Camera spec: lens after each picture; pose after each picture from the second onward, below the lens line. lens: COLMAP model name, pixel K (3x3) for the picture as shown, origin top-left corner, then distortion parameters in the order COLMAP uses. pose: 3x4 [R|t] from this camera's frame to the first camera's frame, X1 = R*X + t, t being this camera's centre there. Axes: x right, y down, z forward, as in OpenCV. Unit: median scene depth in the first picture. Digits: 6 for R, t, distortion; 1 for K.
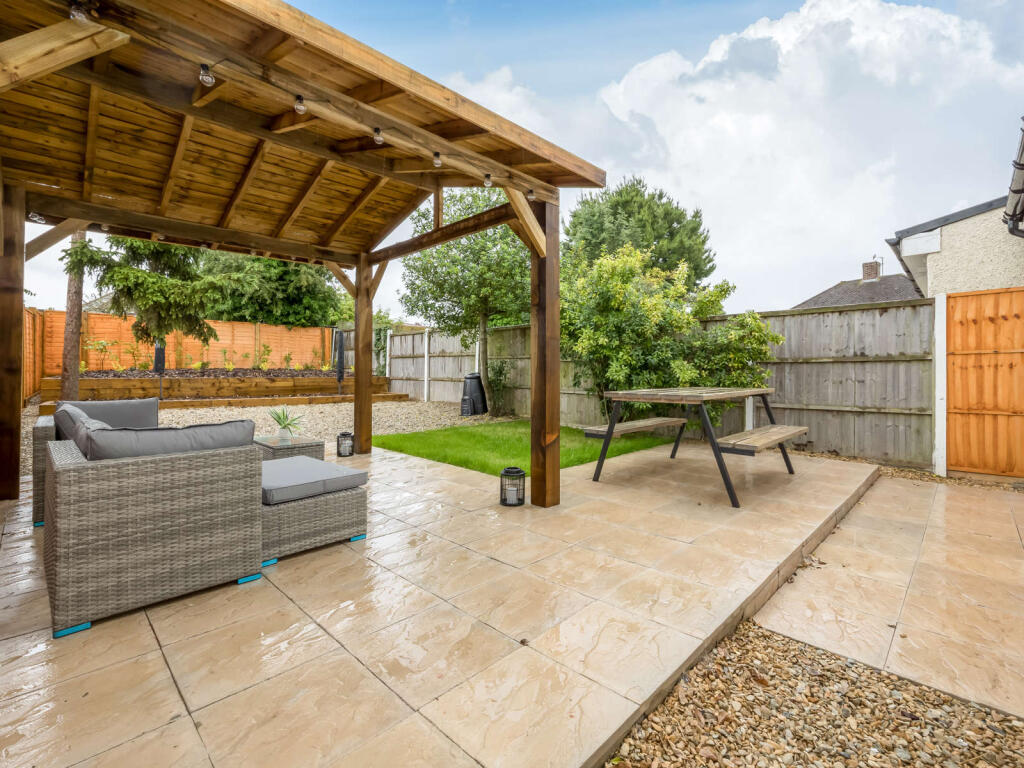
lens RADIAL K [[464.0, 0, 514.8], [0, 464.0, 379.3], [0, 0, 1]] dist [-0.000168, 0.000066]
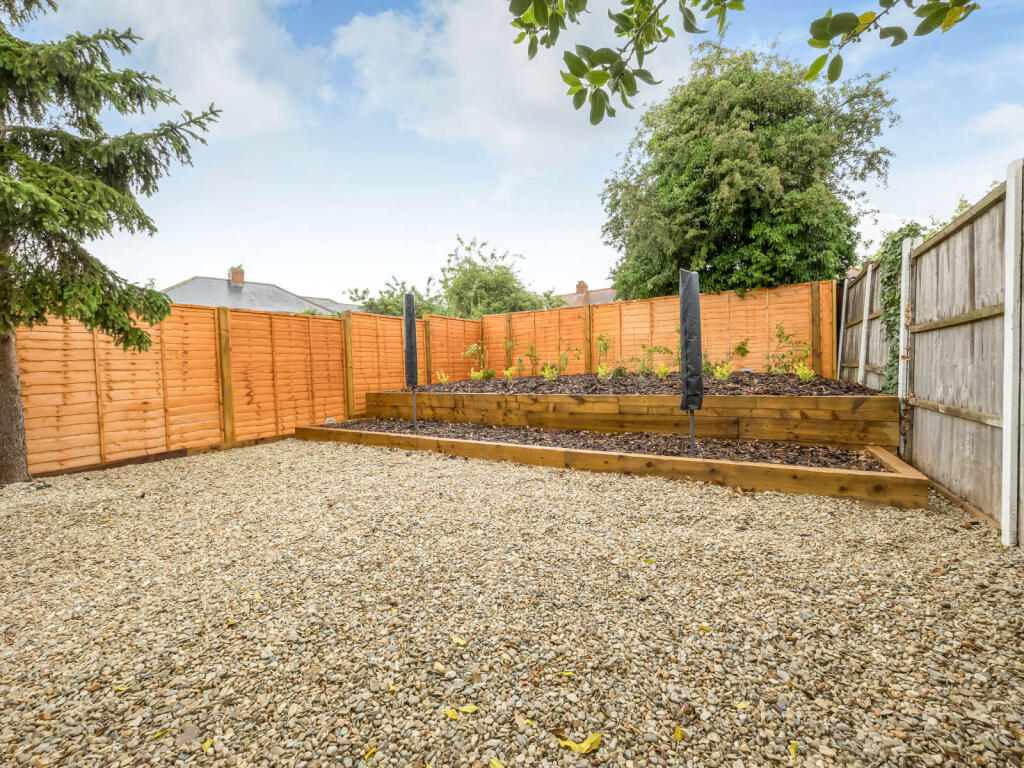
lens RADIAL K [[464.0, 0, 514.8], [0, 464.0, 379.3], [0, 0, 1]] dist [-0.000168, 0.000066]
pose [[0.301731, 0.005225, -0.953379, -0.065881], [0.006541, 0.999950, 0.007550, -0.021820], [0.953371, -0.008514, 0.301682, 0.709536]]
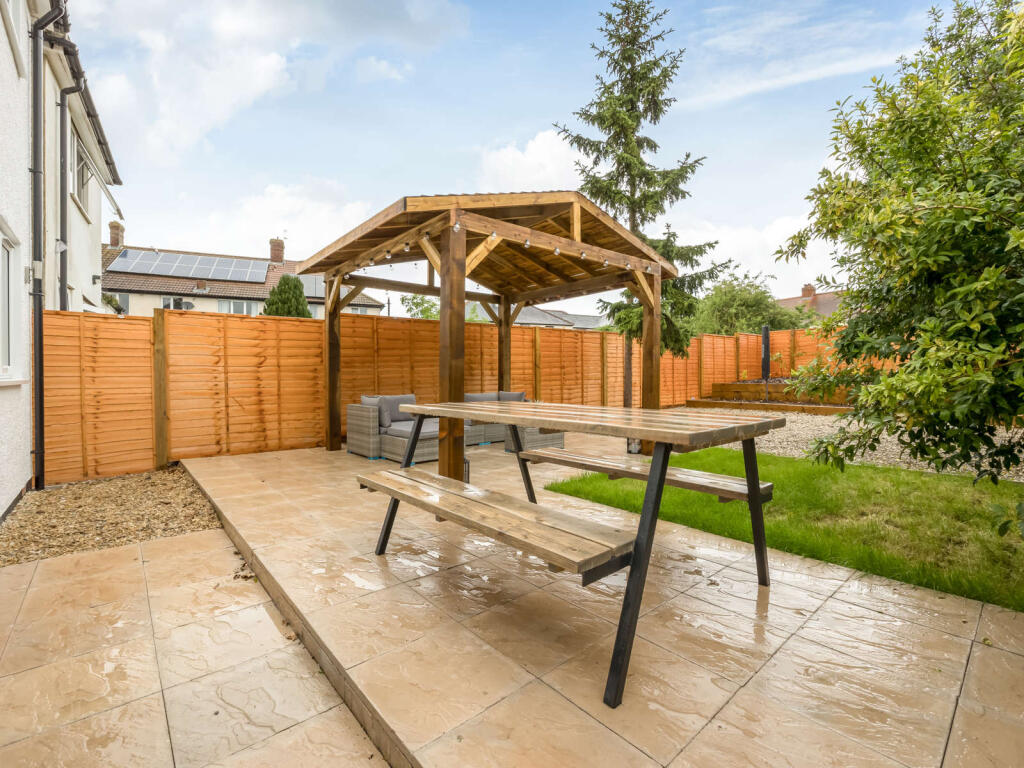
lens RADIAL K [[464.0, 0, 514.8], [0, 464.0, 379.3], [0, 0, 1]] dist [-0.000168, 0.000066]
pose [[-0.076232, 0.002652, -0.997087, 0.334547], [-0.019852, 0.999794, 0.004177, -0.004638], [0.996892, 0.020112, -0.076163, 0.348070]]
